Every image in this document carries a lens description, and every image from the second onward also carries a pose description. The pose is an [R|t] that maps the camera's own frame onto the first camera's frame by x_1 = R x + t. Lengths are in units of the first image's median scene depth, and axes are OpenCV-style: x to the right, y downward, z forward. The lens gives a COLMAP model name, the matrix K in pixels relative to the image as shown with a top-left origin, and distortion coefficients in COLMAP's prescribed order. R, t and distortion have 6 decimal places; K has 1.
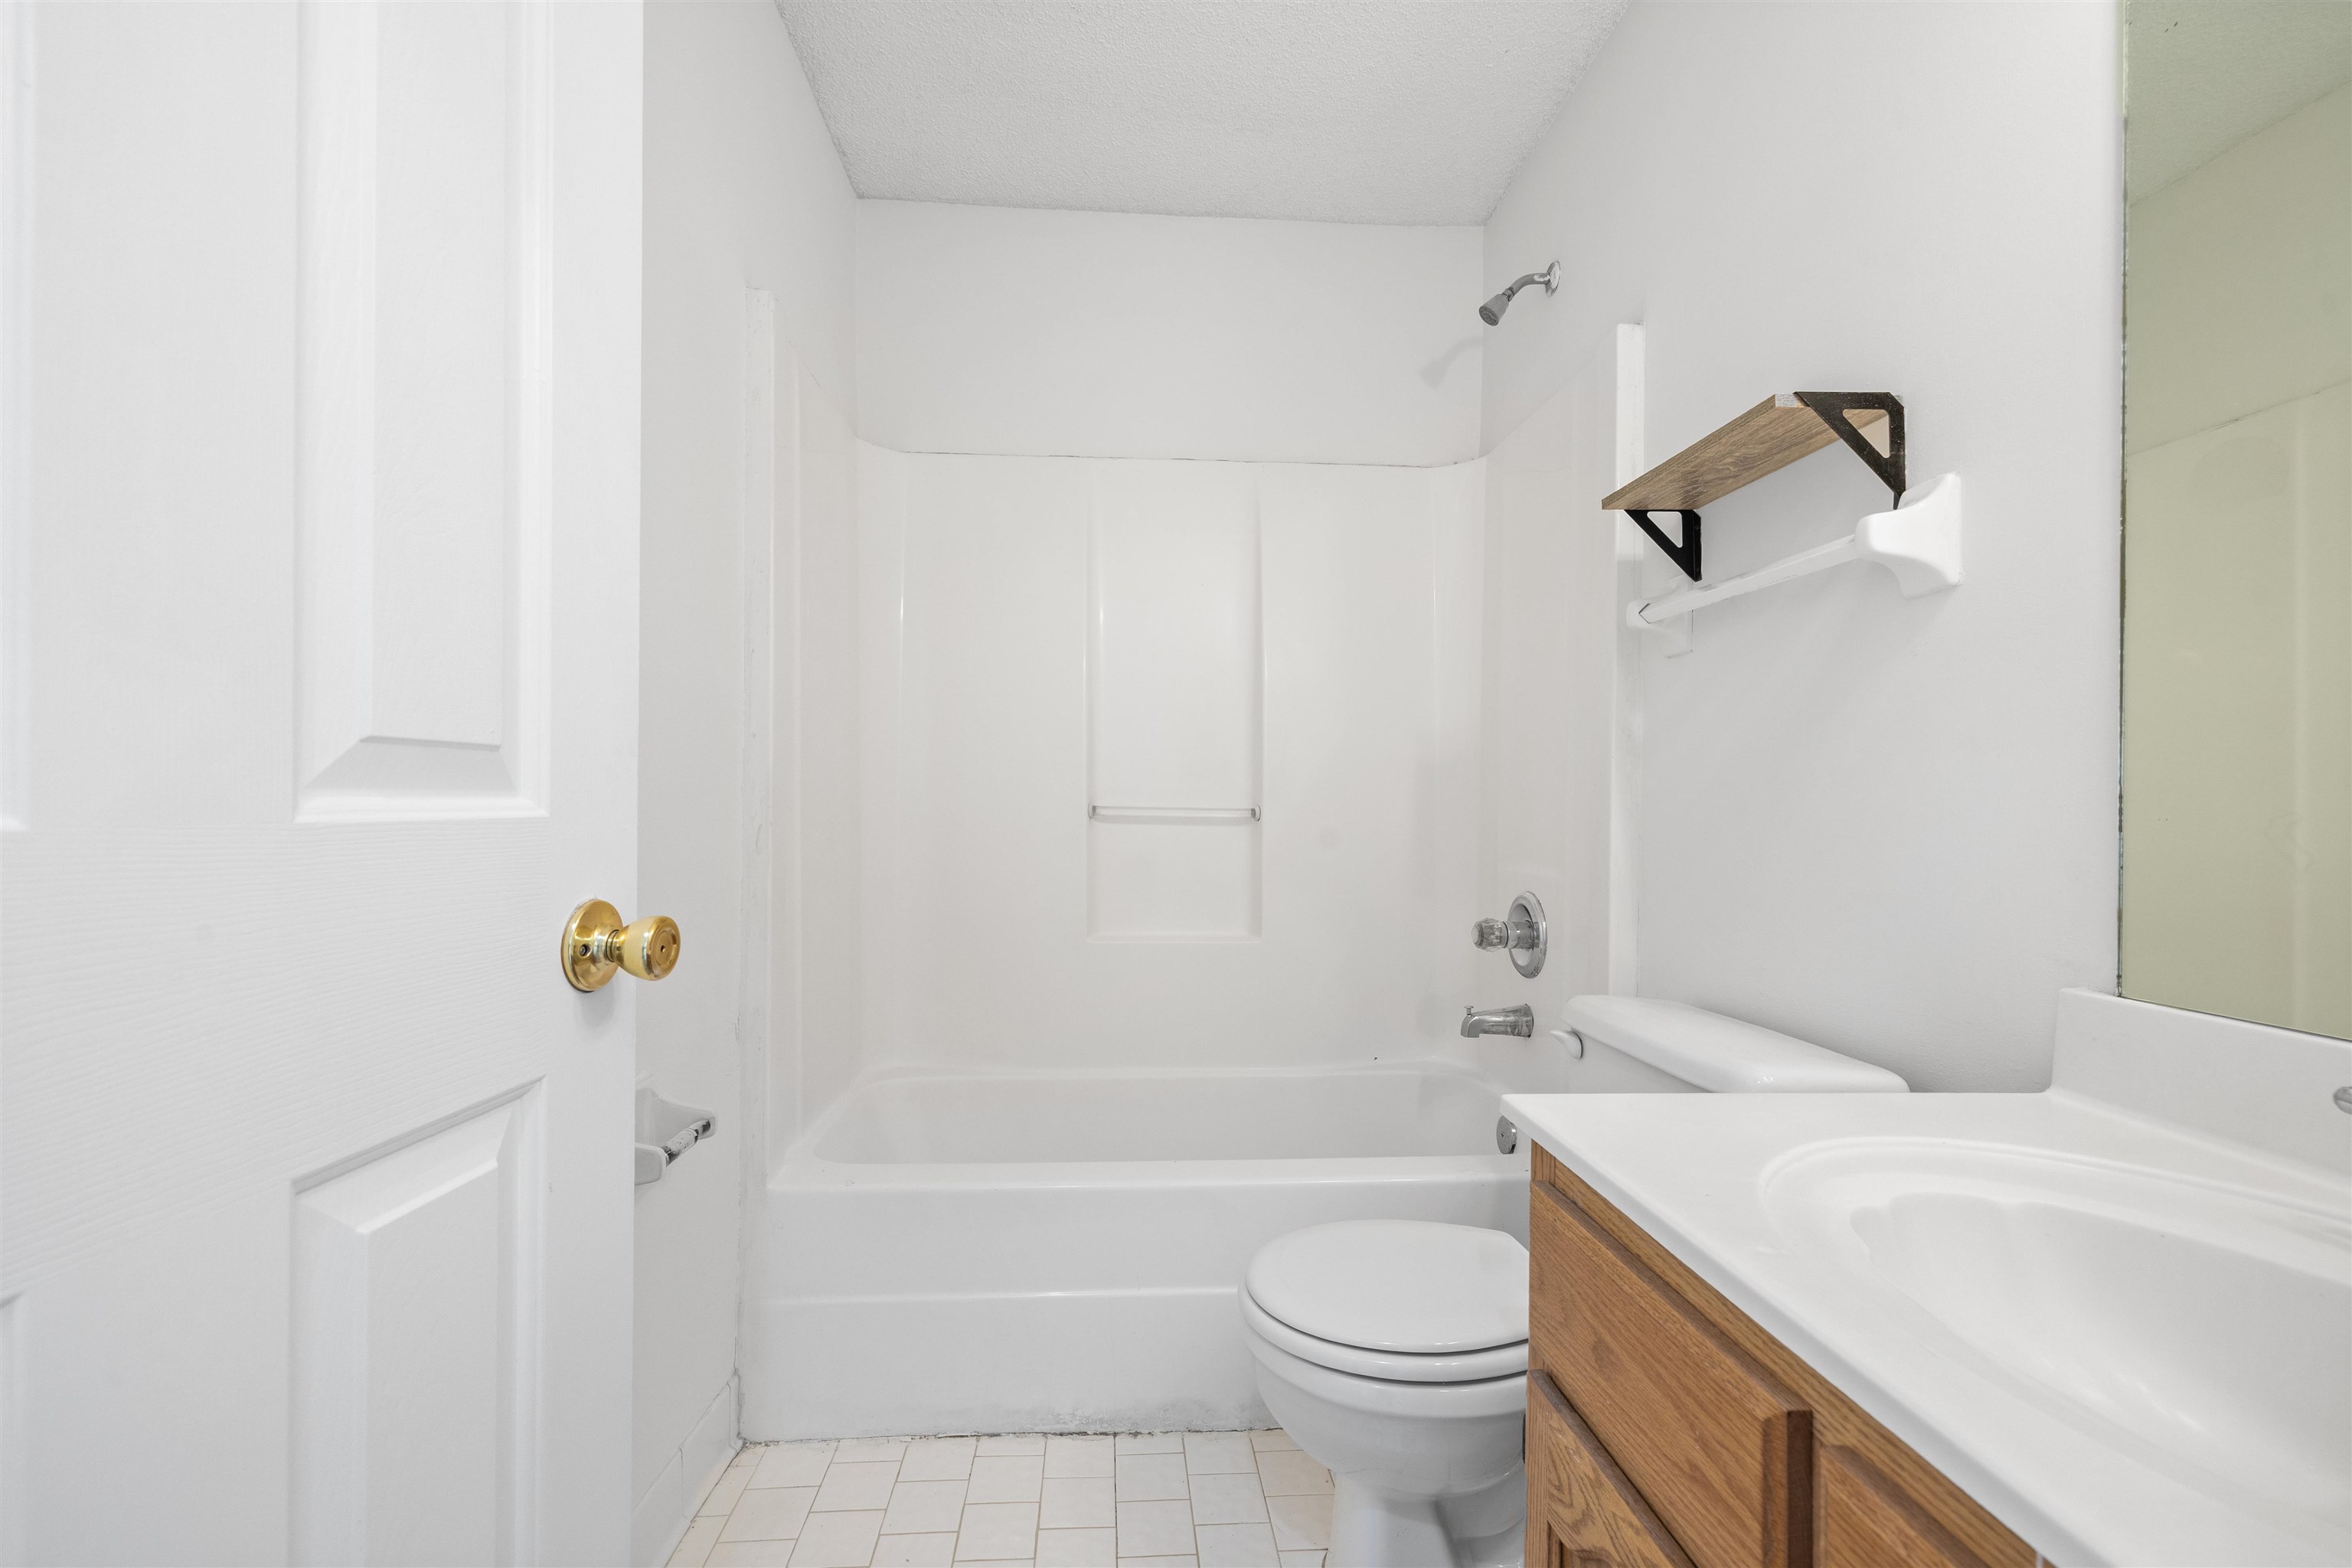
lens RADIAL K [[982.0, 0, 1174.5], [0, 982.0, 794.9], [0, 0, 1]] dist [-0.001195, -0.000870]
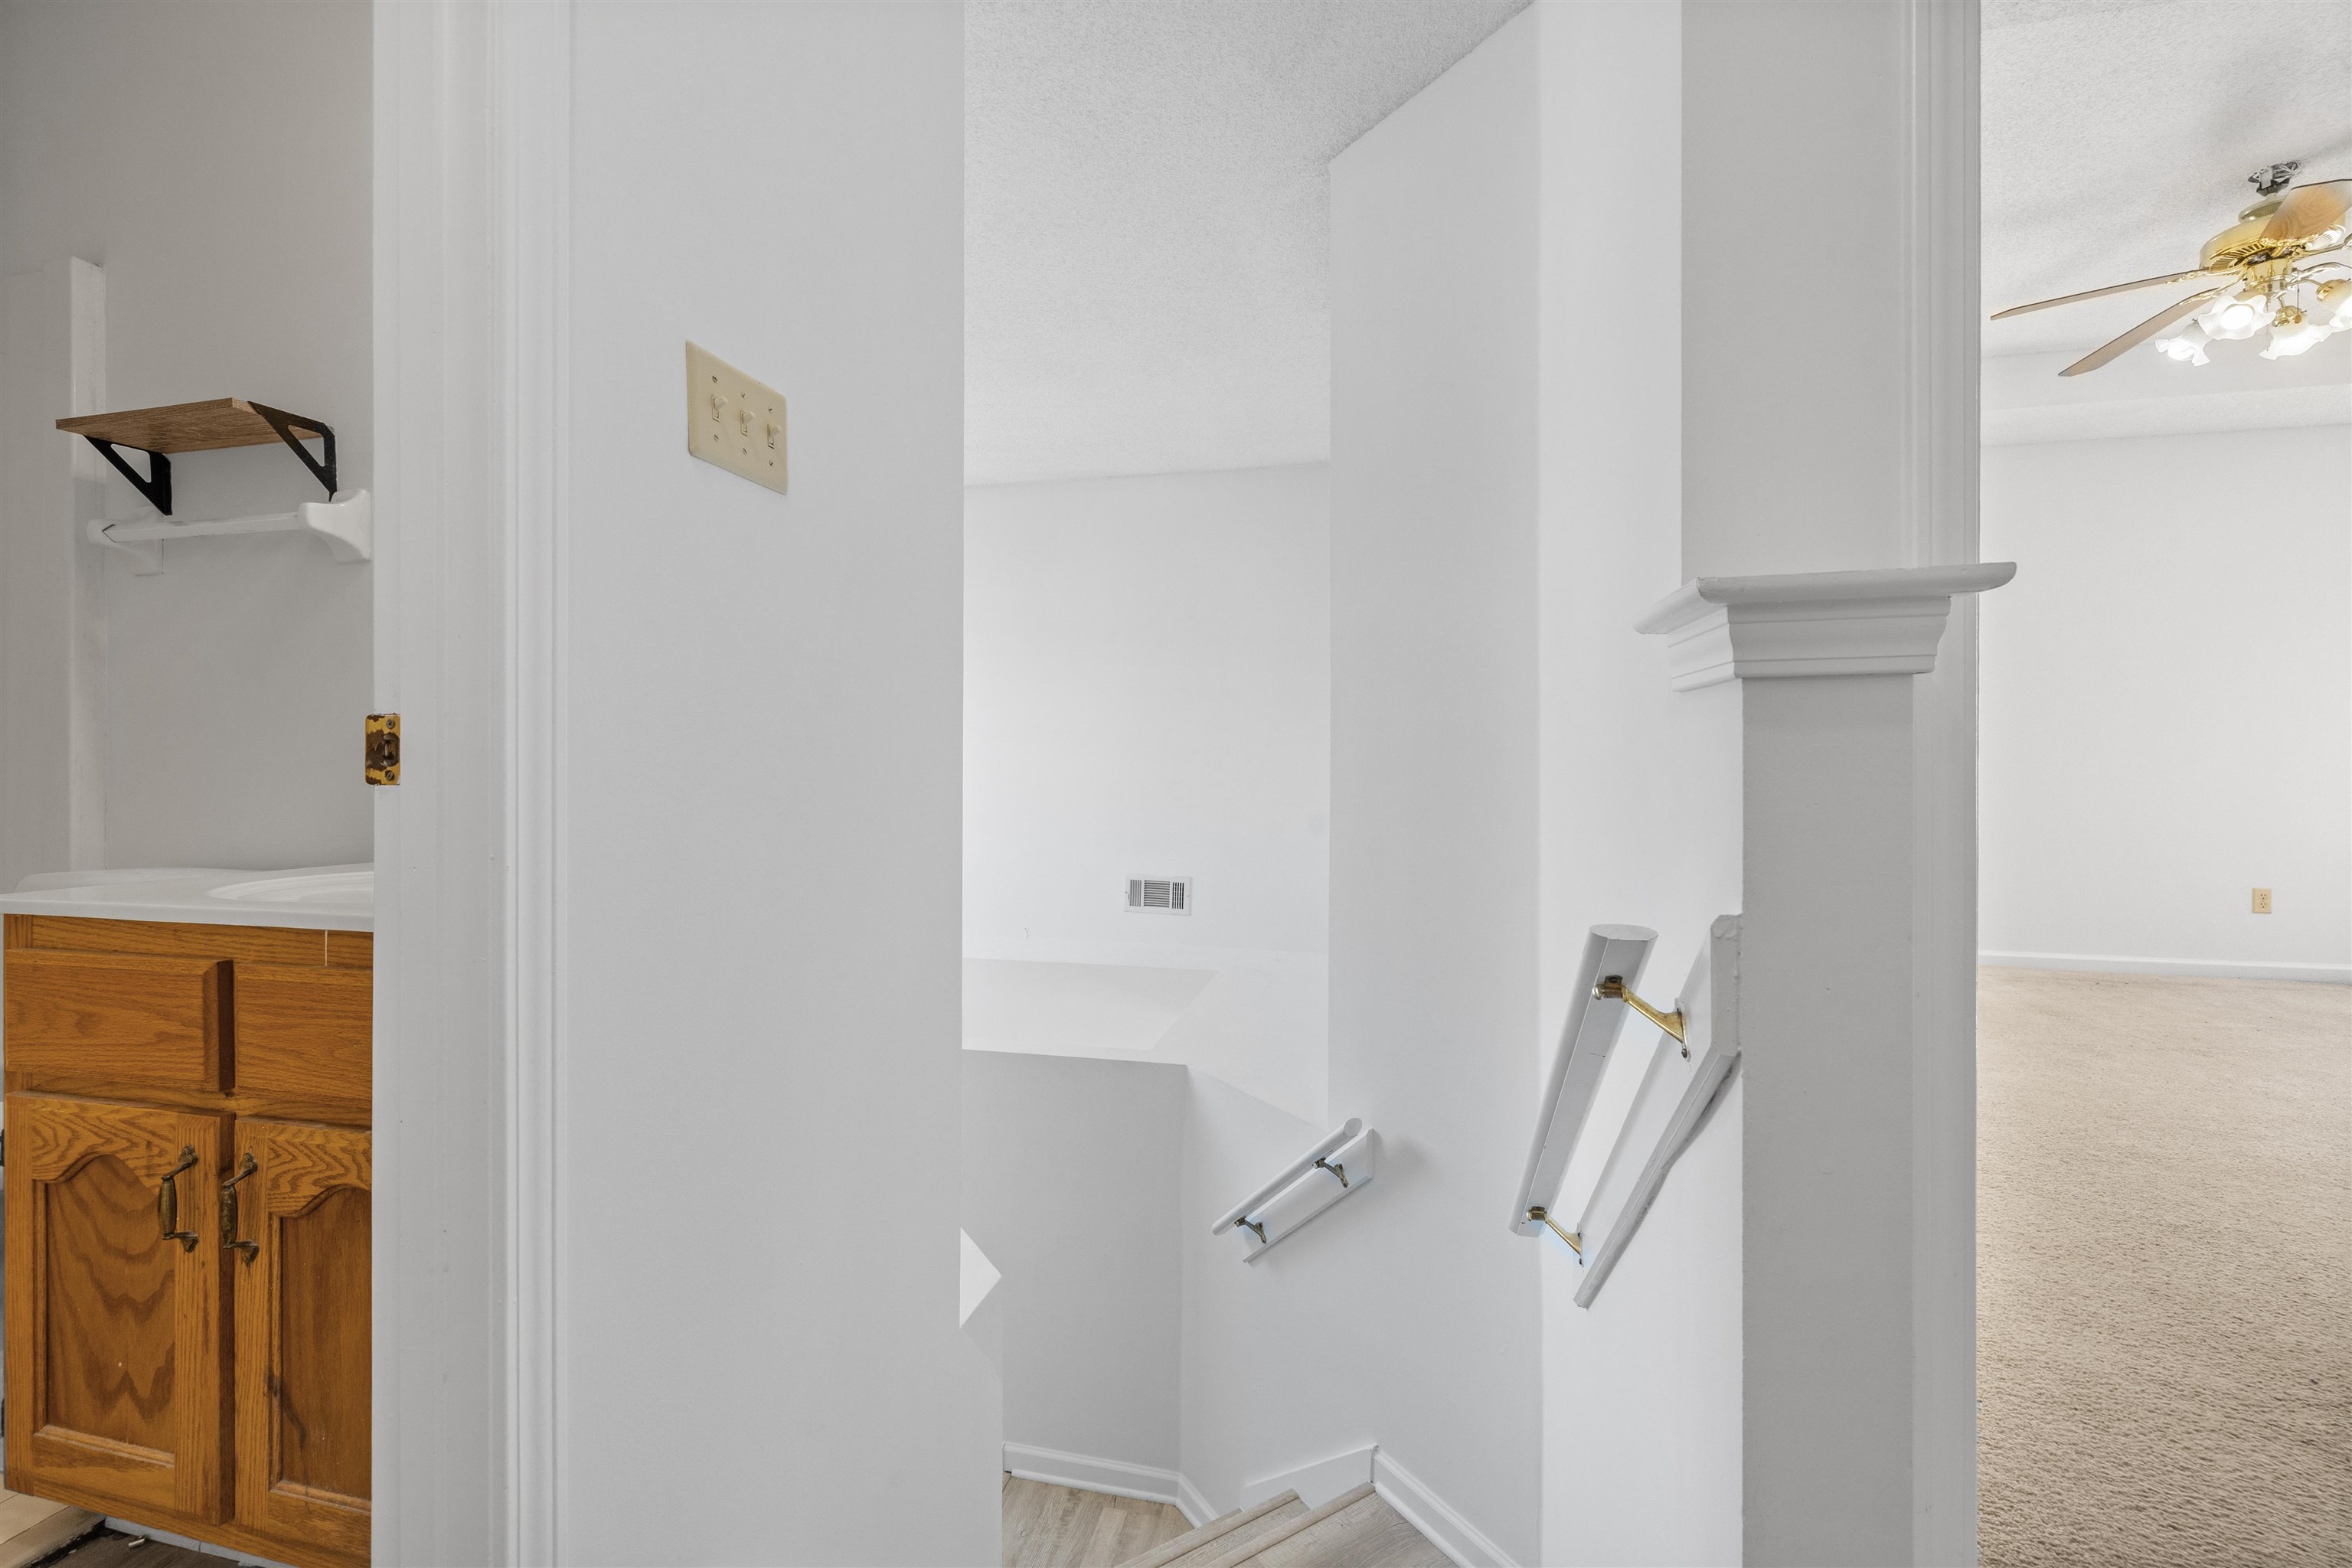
lens RADIAL K [[982.0, 0, 1184.2], [0, 982.0, 771.5], [0, 0, 1]] dist [-0.001195, -0.000870]
pose [[0.287599, -0.015052, 0.957633, -0.303741], [0.003955, 0.999887, 0.014528, 0.096031], [-0.957743, -0.000391, 0.287626, -0.622503]]
